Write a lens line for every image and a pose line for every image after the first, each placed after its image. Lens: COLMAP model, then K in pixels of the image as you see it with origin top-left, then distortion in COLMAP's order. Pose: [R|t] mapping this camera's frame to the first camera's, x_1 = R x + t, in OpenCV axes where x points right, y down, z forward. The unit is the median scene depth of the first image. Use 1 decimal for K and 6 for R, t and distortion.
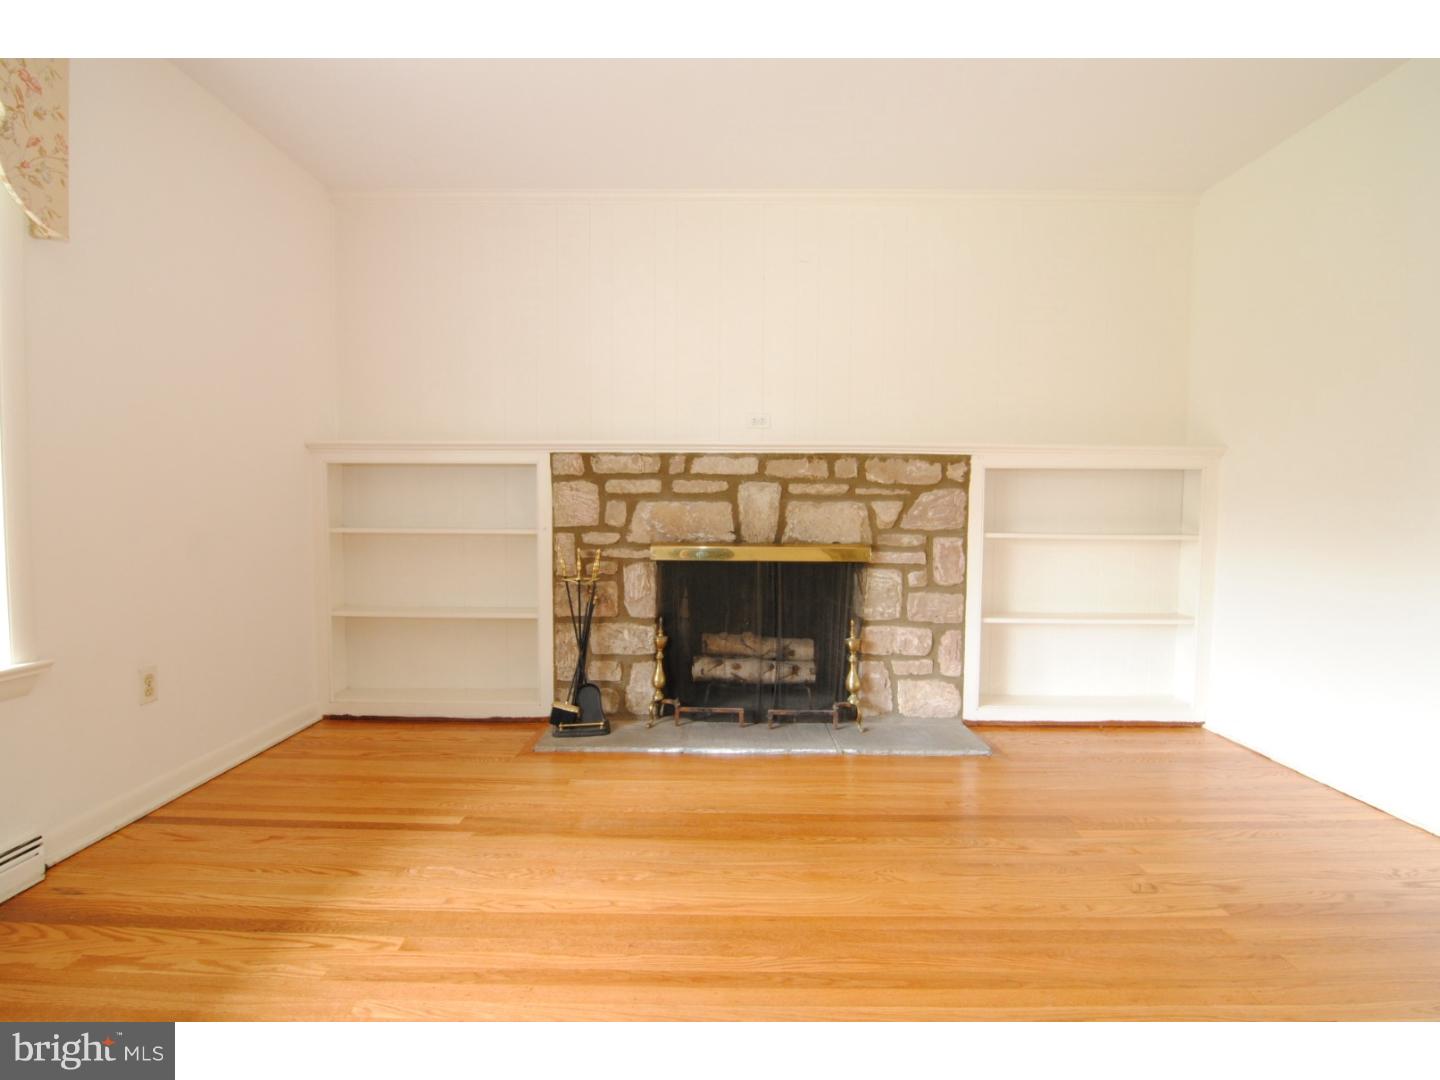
lens RADIAL K [[707.4, 0, 717.0], [0, 707.4, 539.0], [0, 0, 1]] dist [-0.012149, -0.001034]
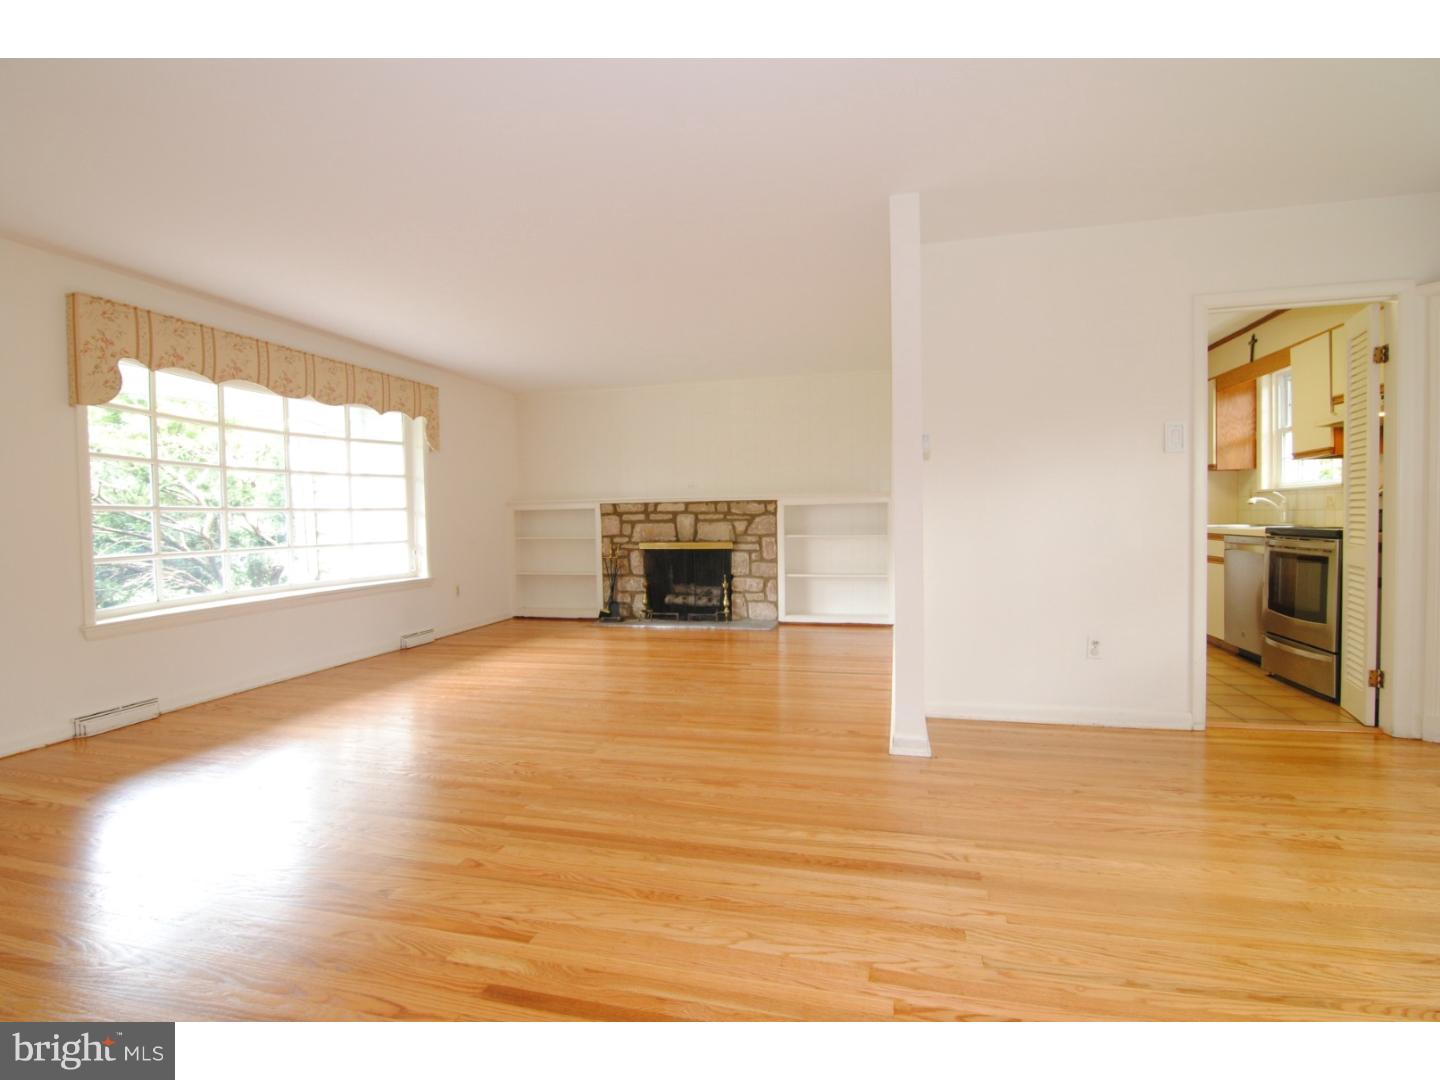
lens RADIAL K [[707.4, 0, 721.3], [0, 707.4, 535.8], [0, 0, 1]] dist [-0.012149, -0.001034]
pose [[0.969873, -0.016274, -0.243068, 0.719920], [0.011898, 0.999740, -0.019459, 0.034147], [0.243322, 0.015980, 0.969814, -1.170438]]
